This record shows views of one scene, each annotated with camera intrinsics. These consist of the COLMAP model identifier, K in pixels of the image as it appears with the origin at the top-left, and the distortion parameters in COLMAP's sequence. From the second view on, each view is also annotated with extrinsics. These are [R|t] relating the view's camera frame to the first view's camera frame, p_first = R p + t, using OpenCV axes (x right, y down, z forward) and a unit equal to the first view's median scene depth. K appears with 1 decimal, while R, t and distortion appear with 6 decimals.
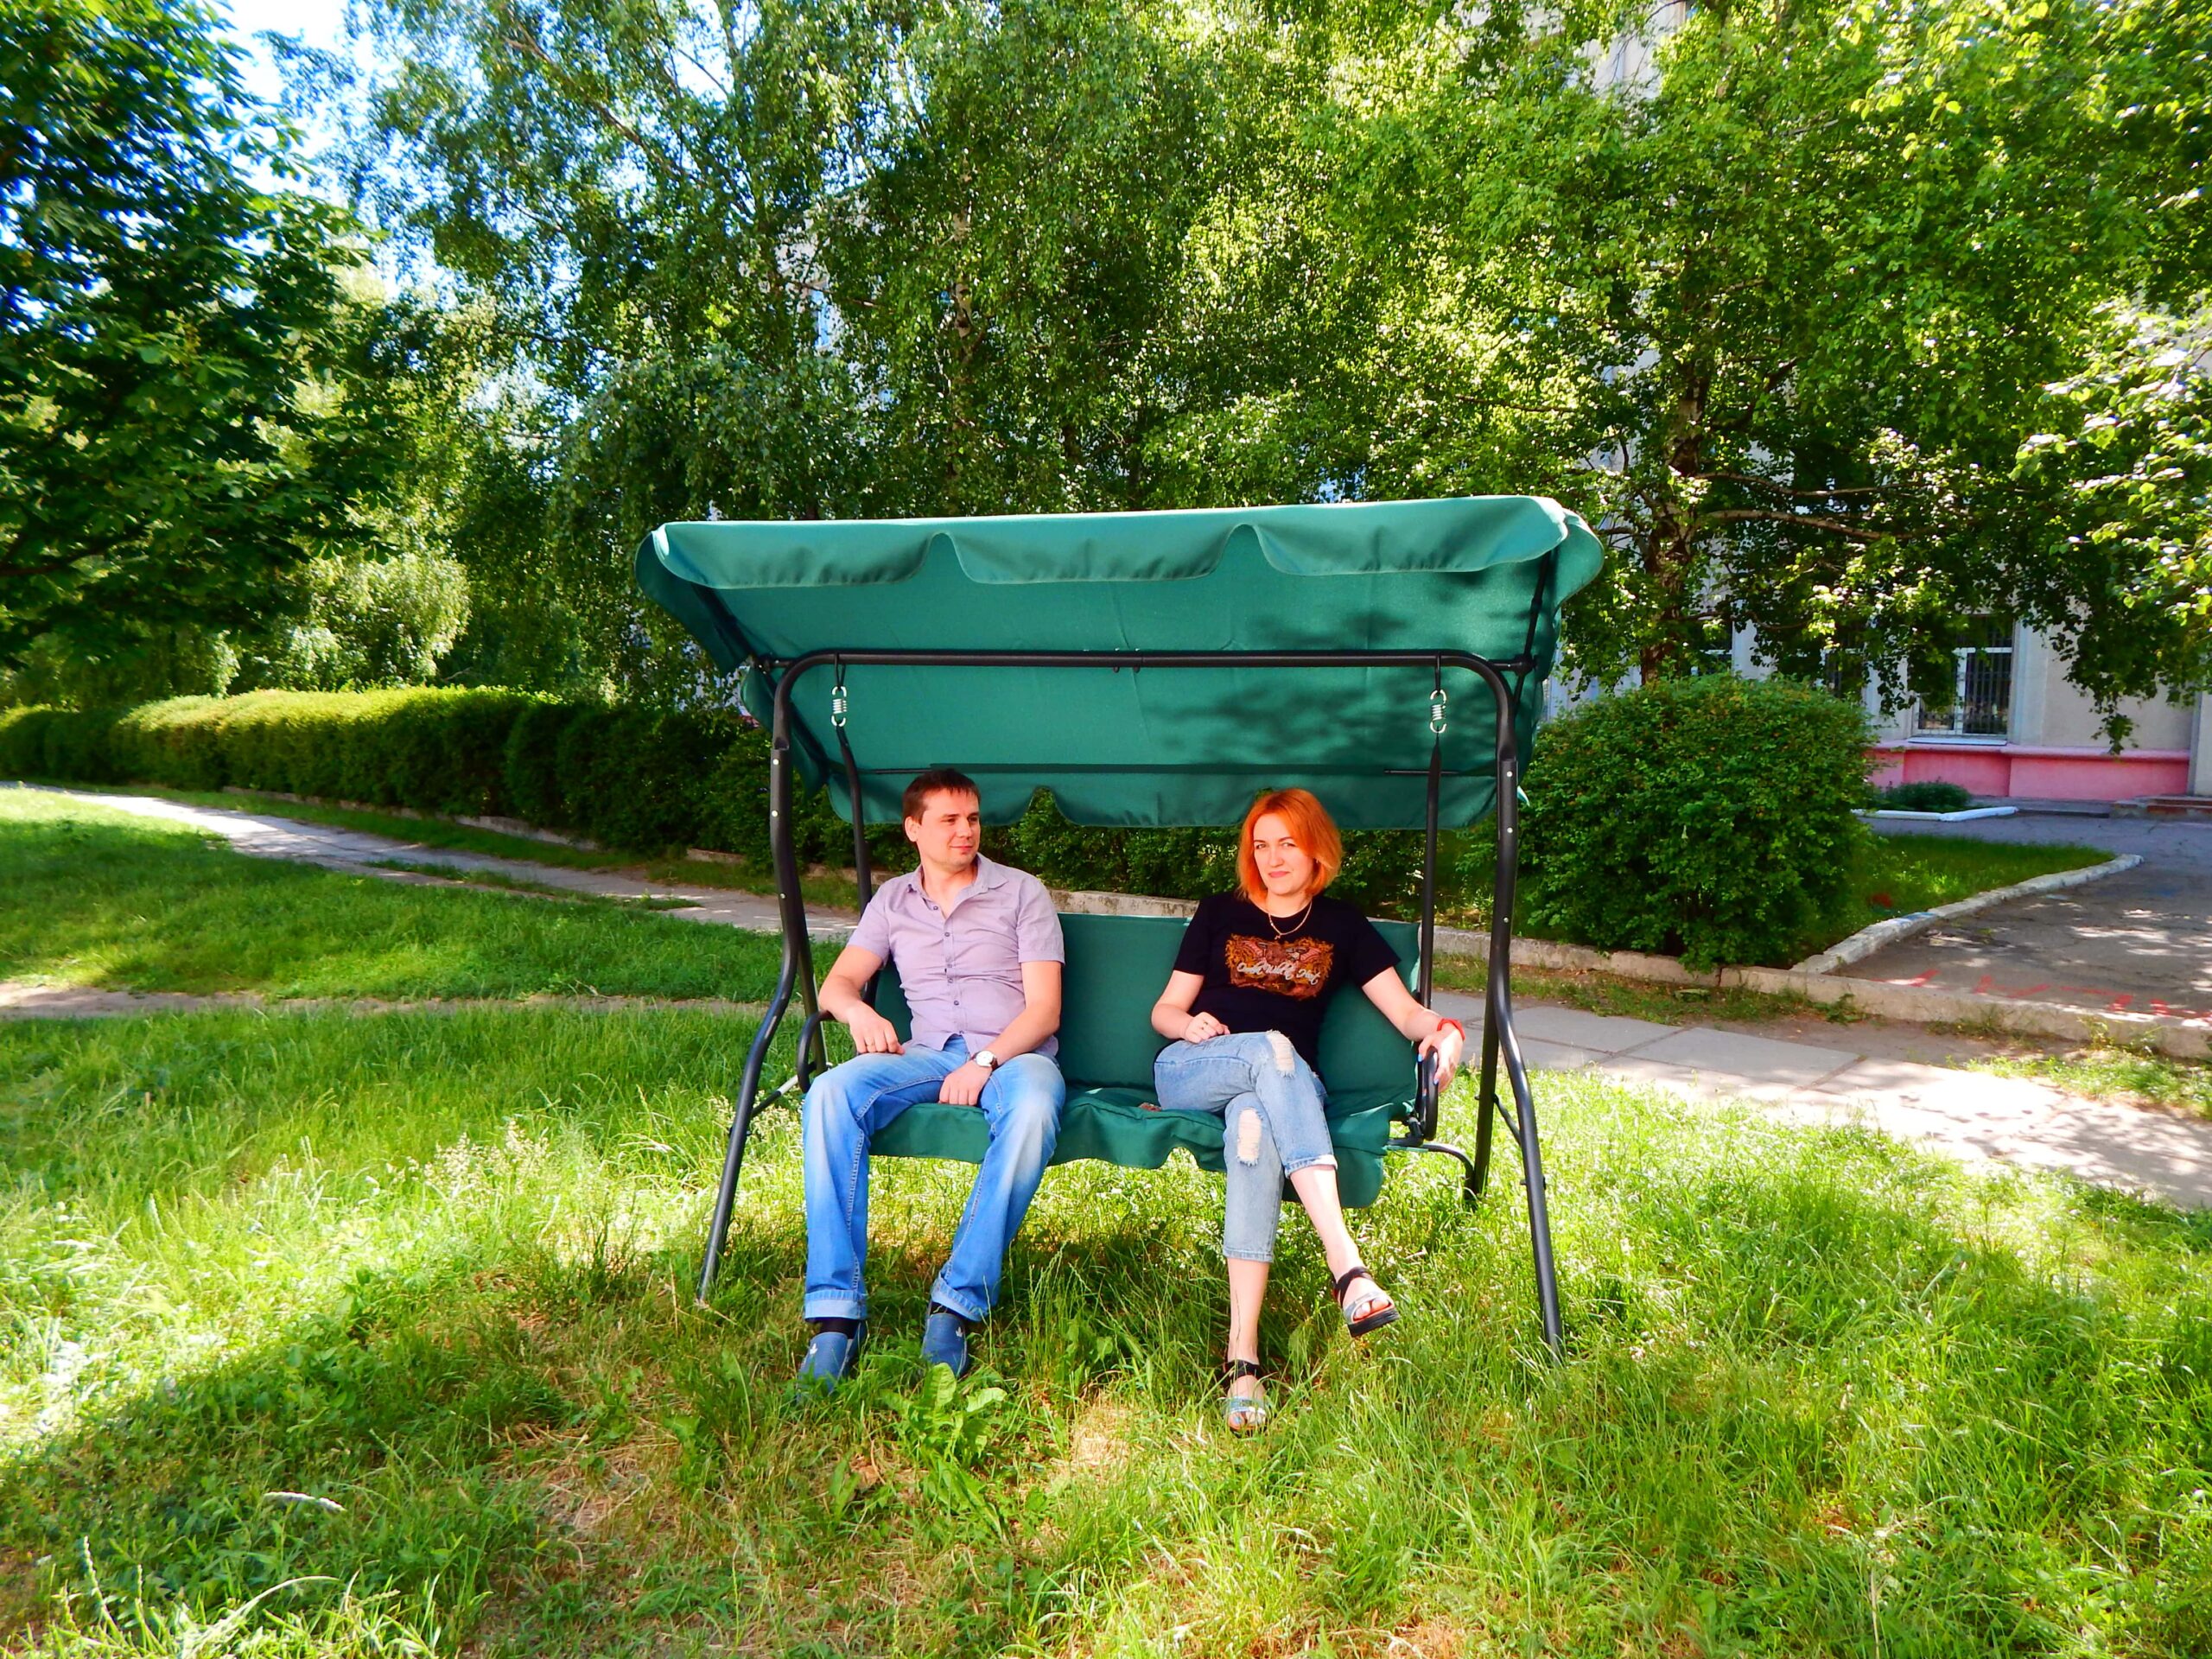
lens RADIAL K [[1459.1, 0, 1108.6], [0, 1459.1, 810.5], [0, 0, 1]] dist [0.000290, -0.000721]
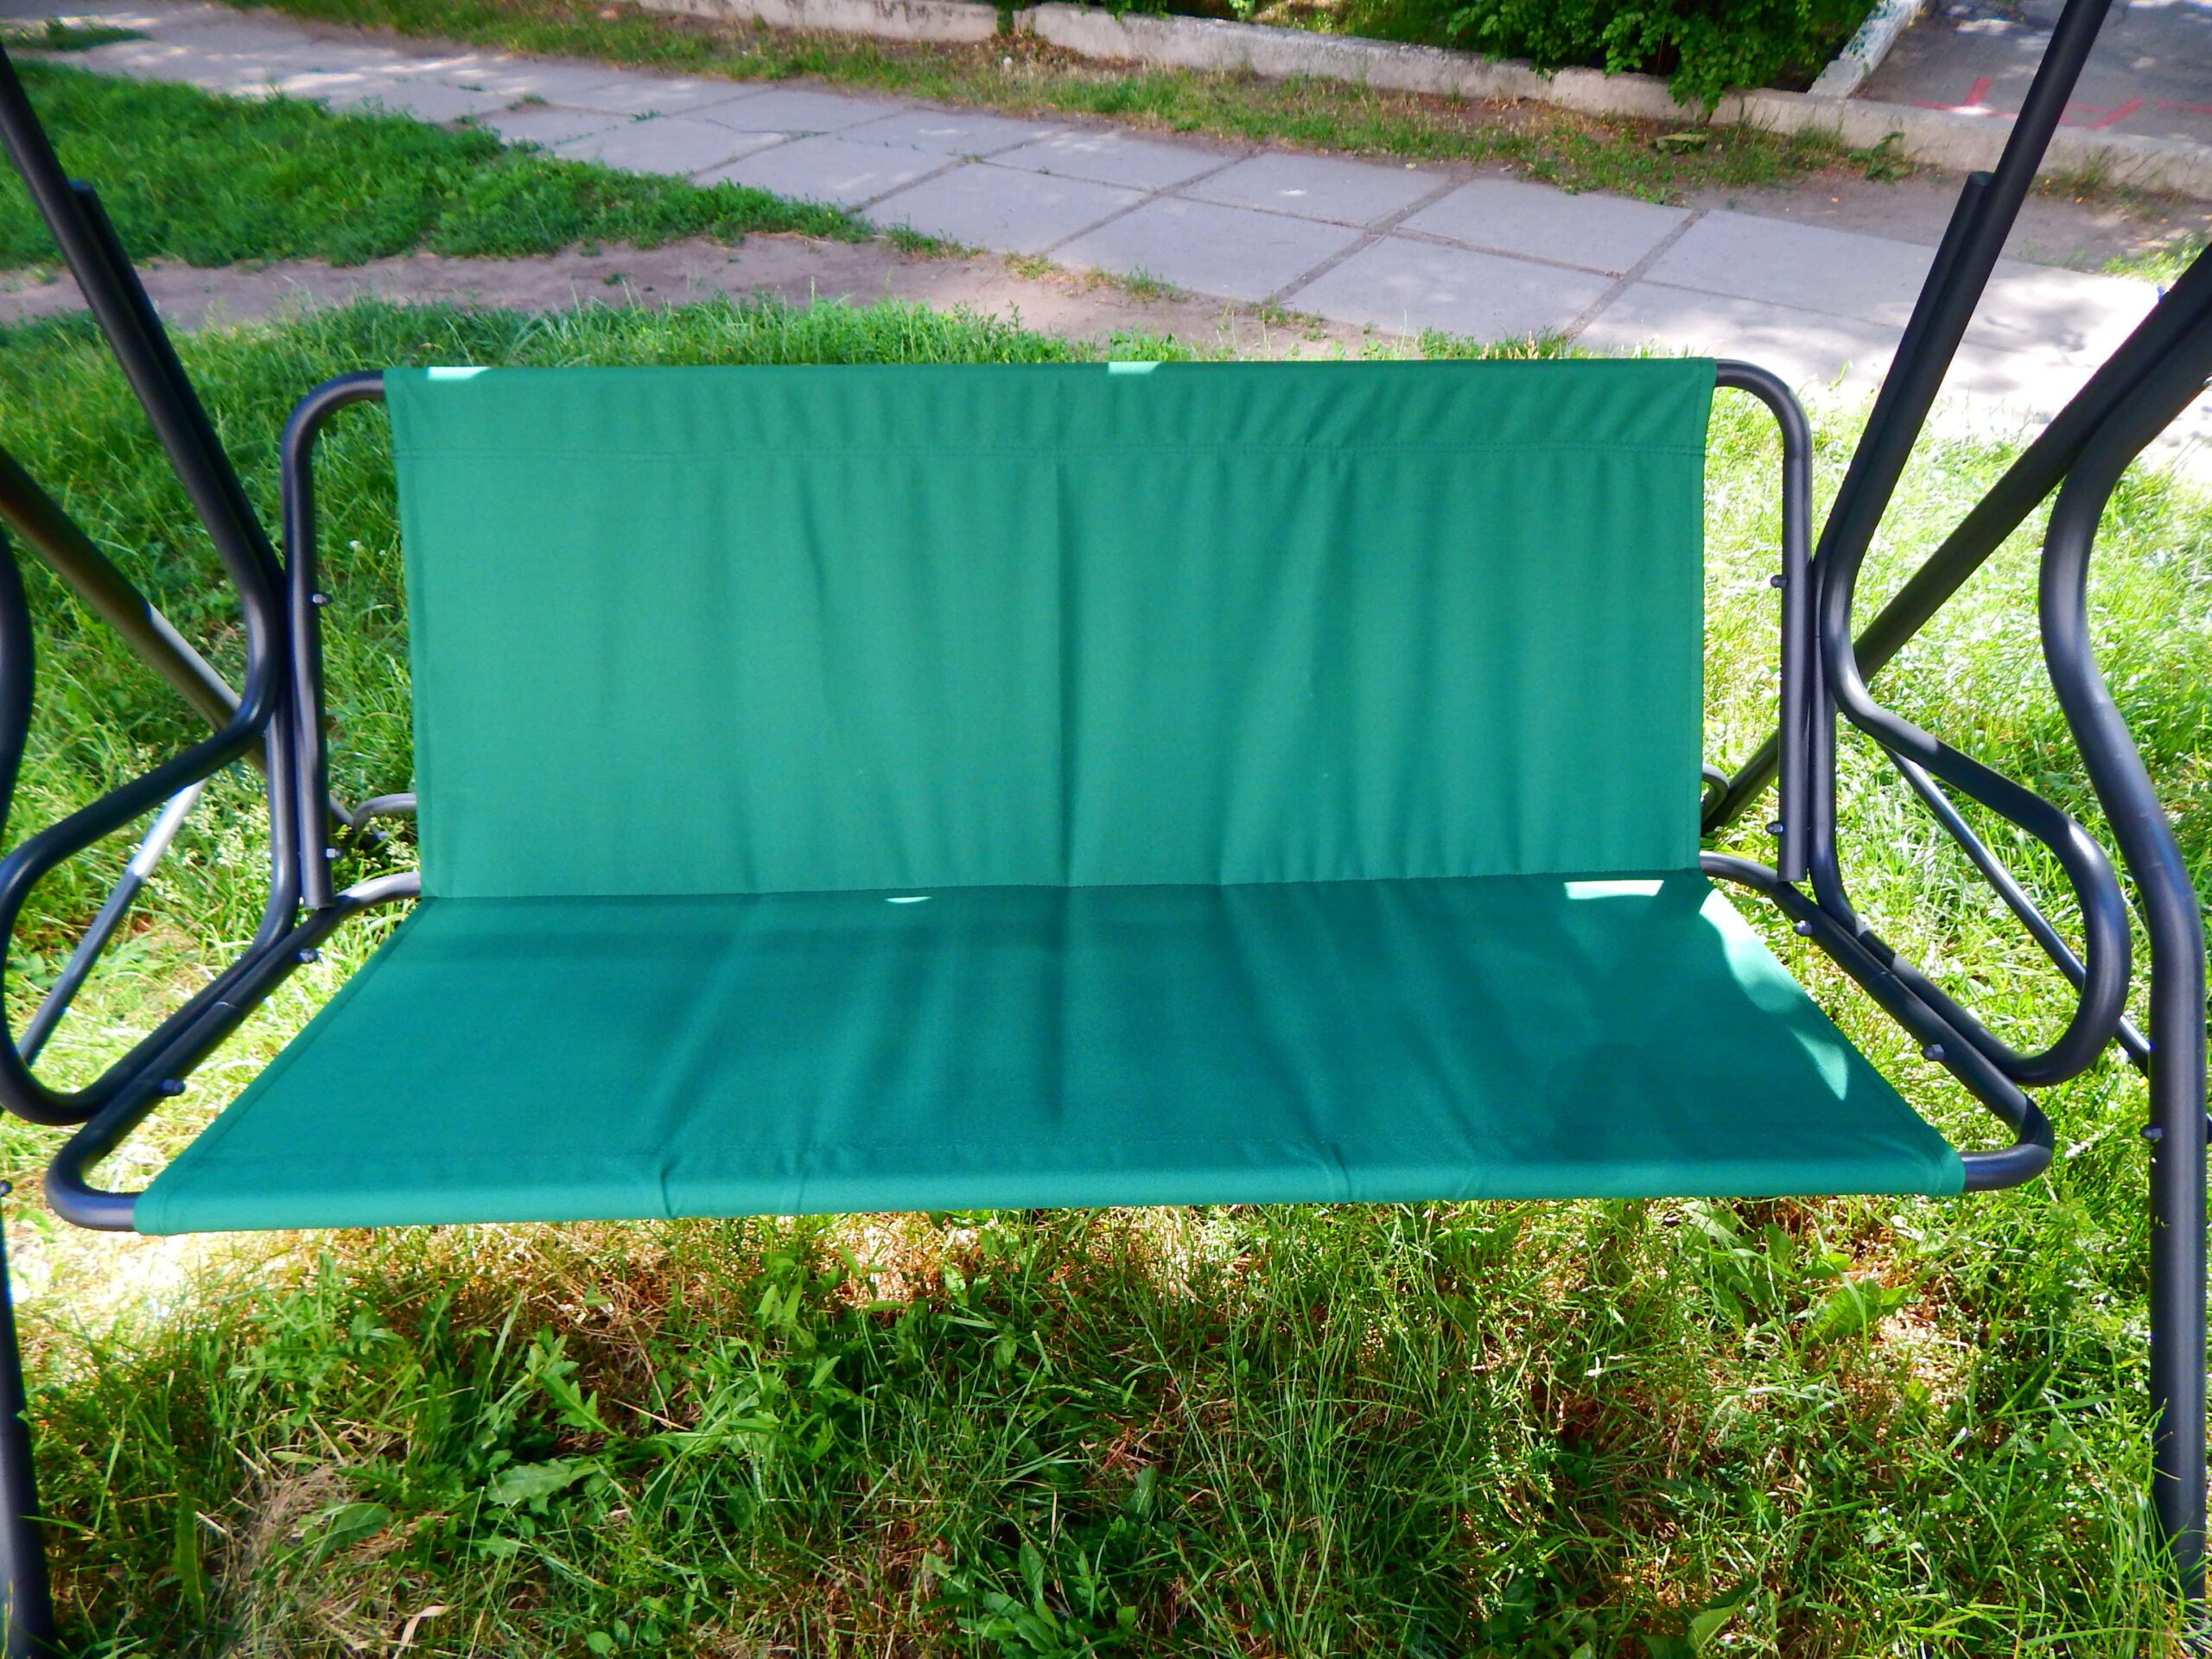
lens RADIAL K [[1503.8, 0, 1106.6], [0, 1503.8, 818.9], [0, 0, 1]] dist [-0.004089, -0.002623]
pose [[0.979550, -0.132930, 0.151033, -0.013286], [0.025015, 0.825301, 0.564139, -0.014002], [-0.199639, -0.548825, 0.811749, 0.241290]]
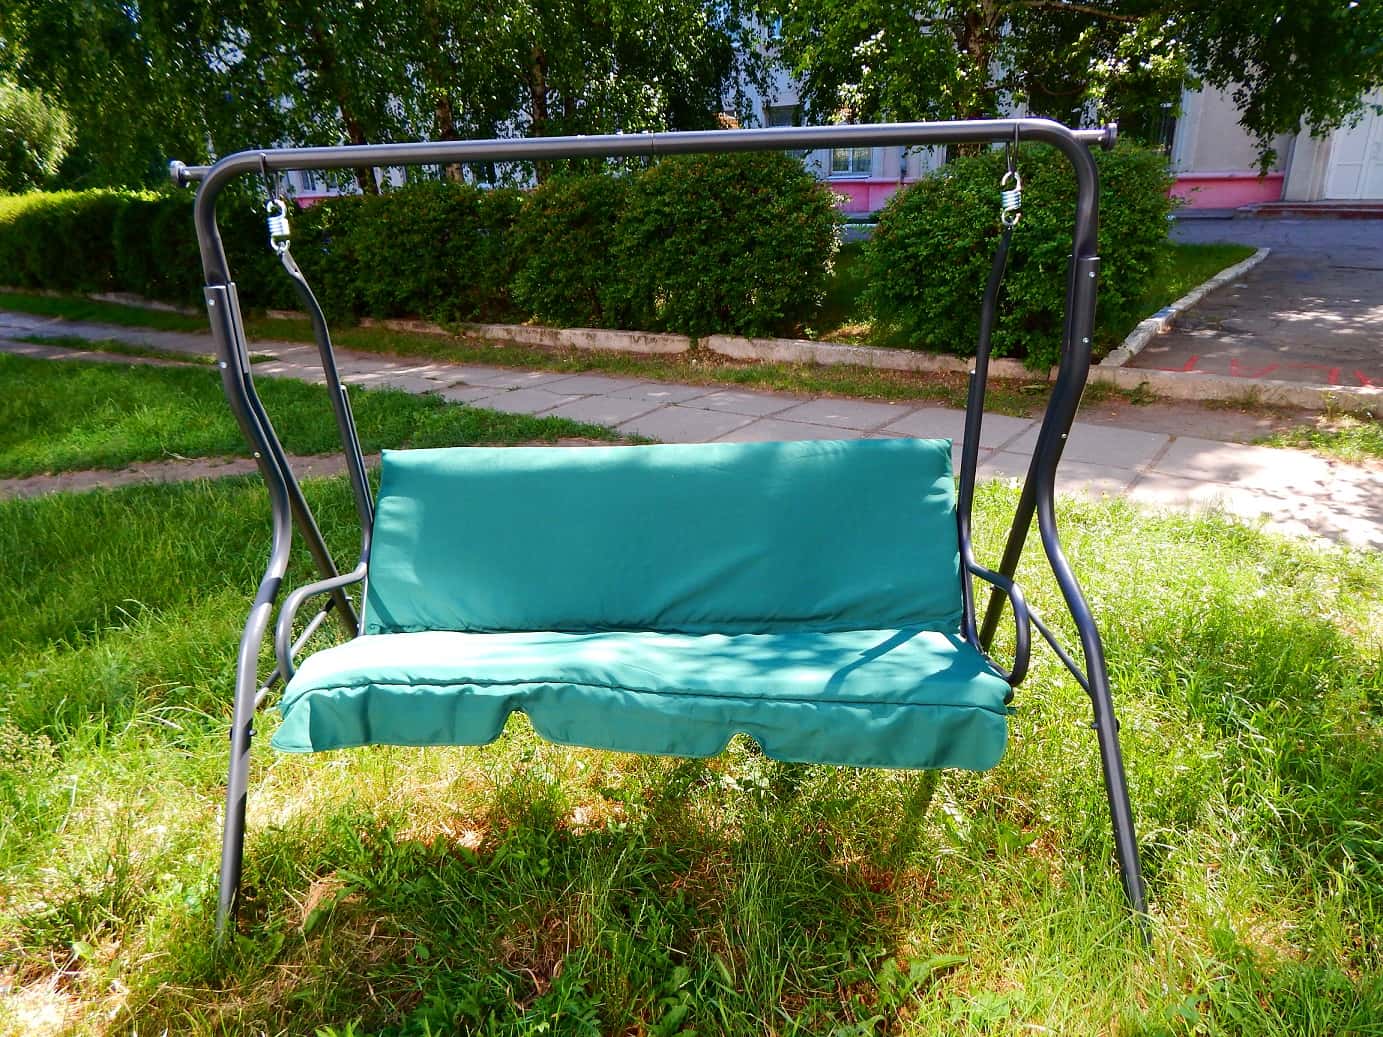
lens RADIAL K [[913.3, 0, 691.5], [0, 913.3, 518.5], [0, 0, 1]] dist [-0.002581, 0.000089]
pose [[0.990671, -0.090490, 0.101899, -0.008073], [0.057492, 0.955441, 0.289528, -0.018022], [-0.123558, -0.280969, 0.951730, 0.160525]]
